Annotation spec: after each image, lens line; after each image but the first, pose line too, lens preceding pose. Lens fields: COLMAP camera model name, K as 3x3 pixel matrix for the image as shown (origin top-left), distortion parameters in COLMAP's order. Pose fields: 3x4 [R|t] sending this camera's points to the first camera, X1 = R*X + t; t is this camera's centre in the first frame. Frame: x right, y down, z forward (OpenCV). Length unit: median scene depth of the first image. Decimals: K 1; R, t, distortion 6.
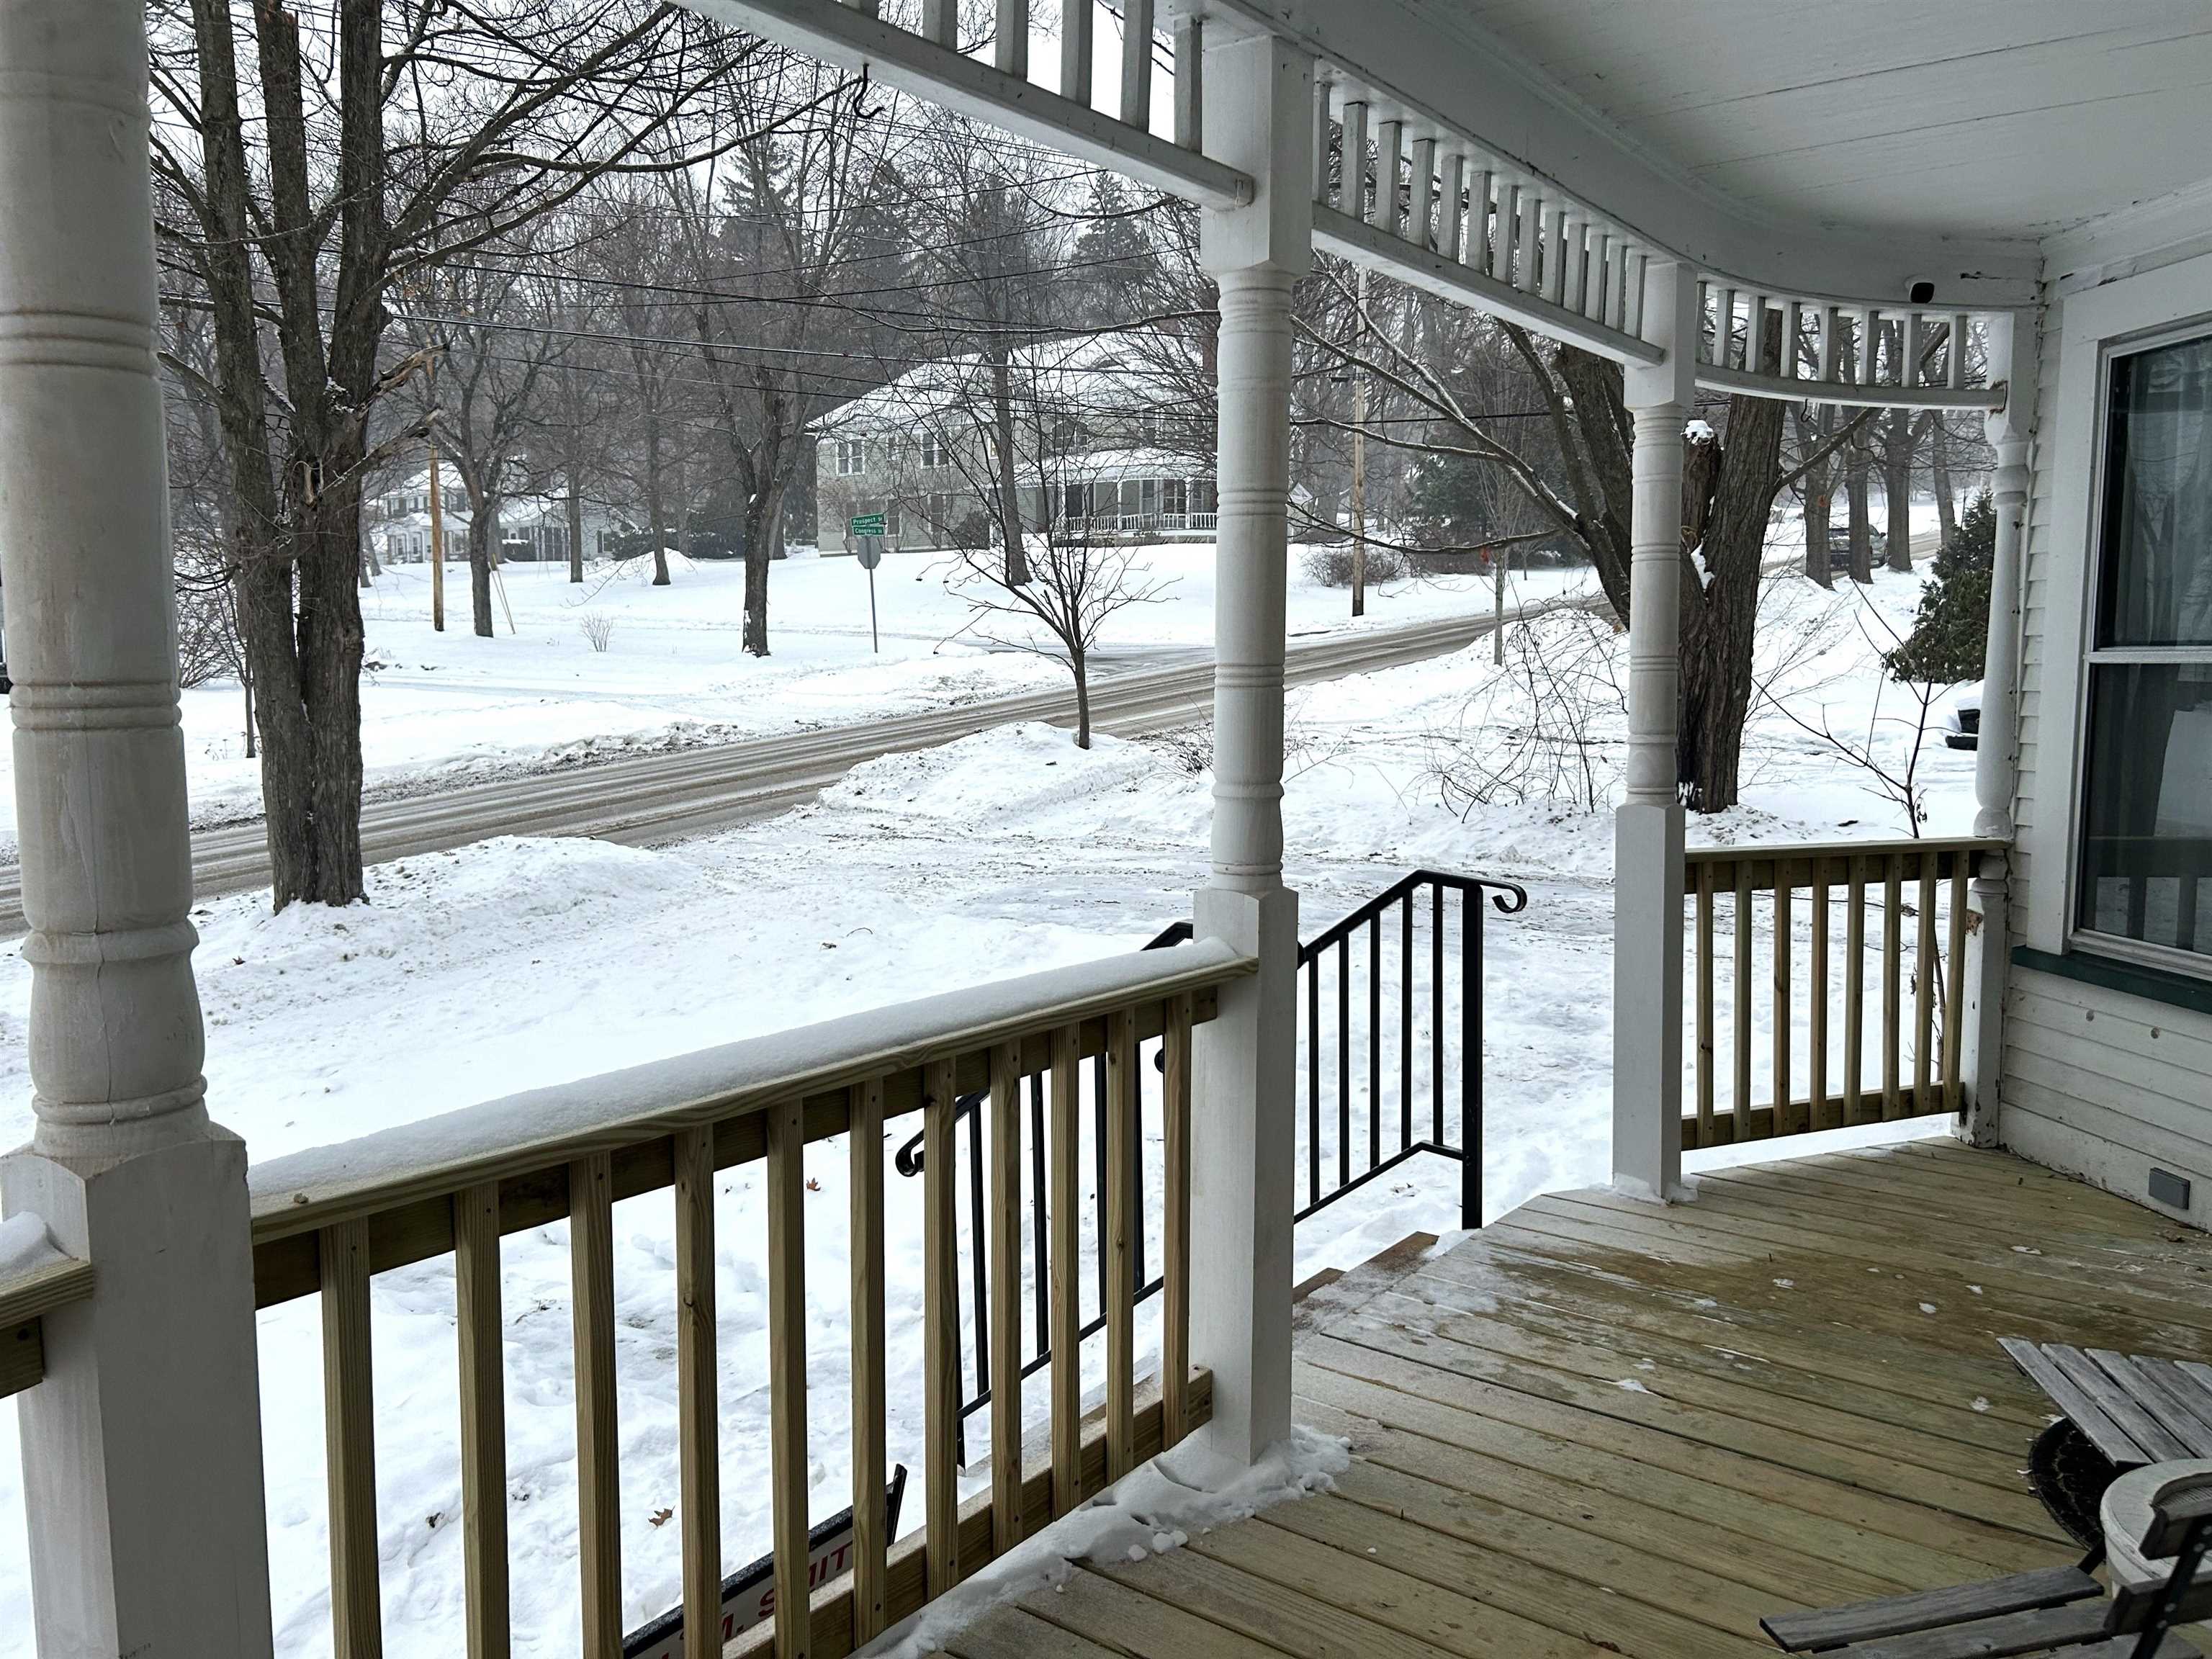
lens RADIAL K [[1720.3, 0, 1107.9], [0, 1720.3, 846.0], [0, 0, 1]] dist [0.048141, 0.004020]
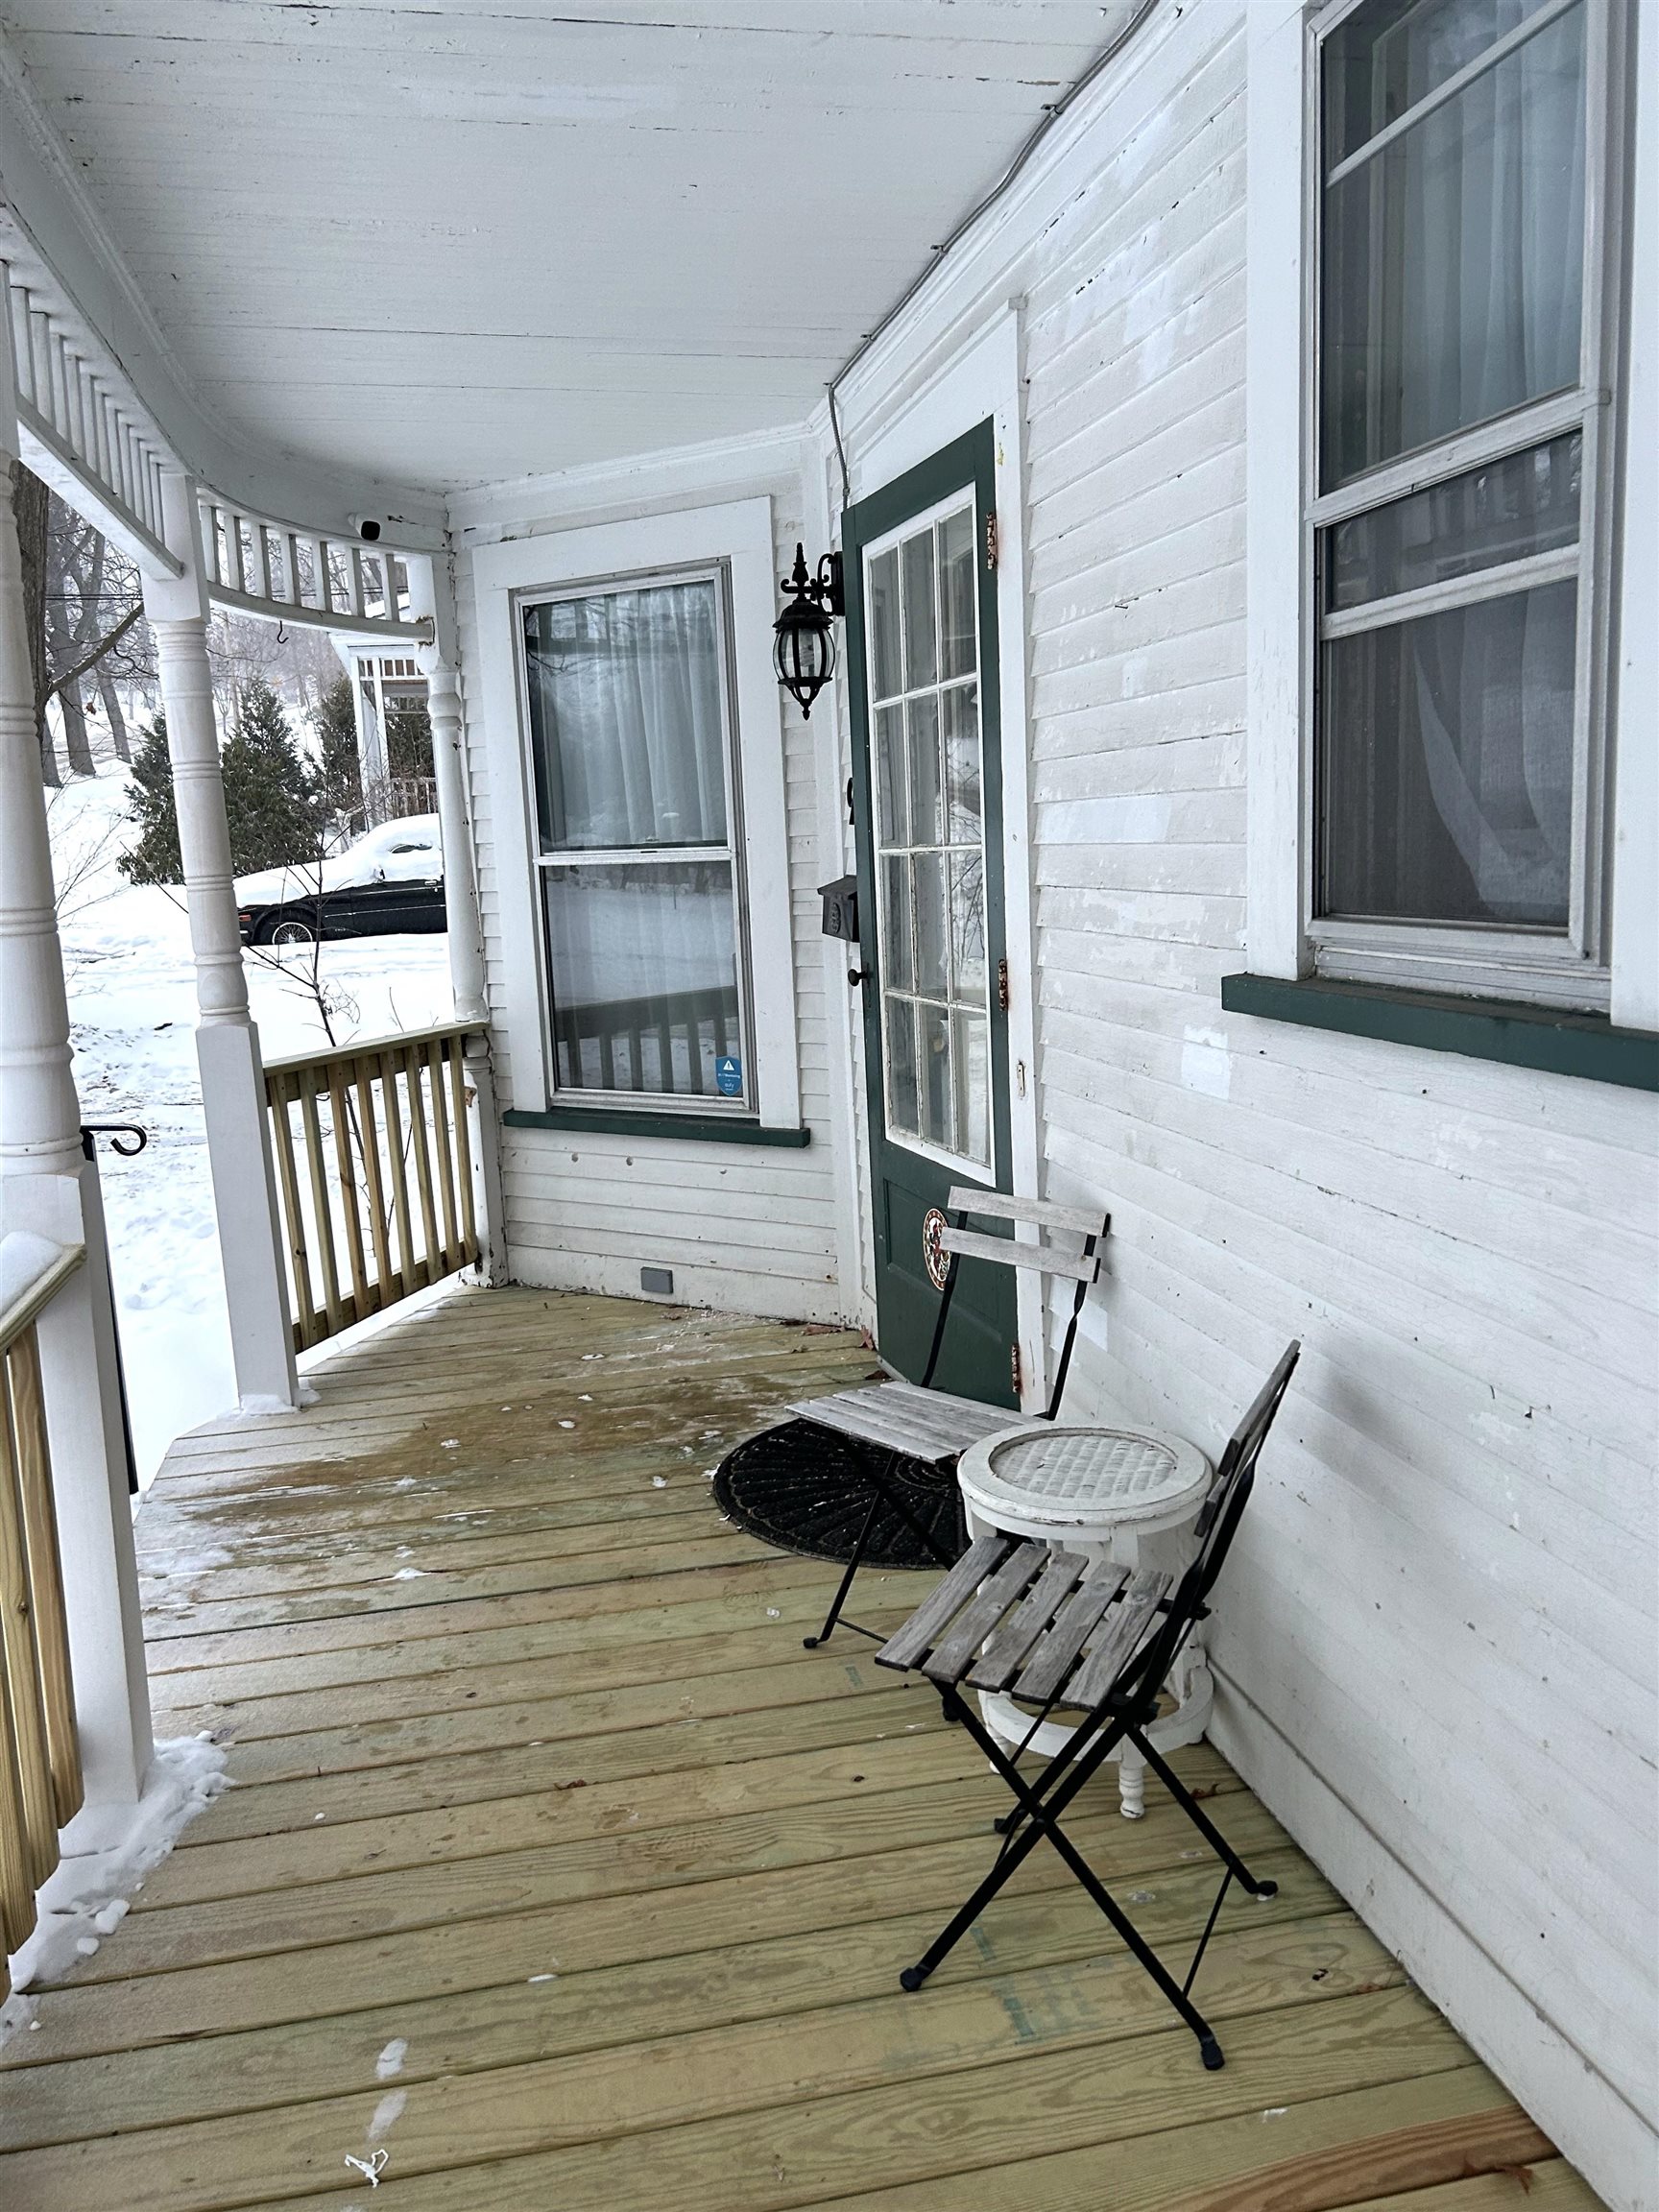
lens RADIAL K [[1705.1, 0, 829.5], [0, 1705.1, 1106.0], [0, 0, 1]] dist [0.079286, -0.063177]
pose [[0.660603, -0.151530, 0.735284, -0.198788], [0.126793, 0.987868, 0.089669, -0.023313], [-0.739951, 0.033993, 0.671801, 0.081399]]
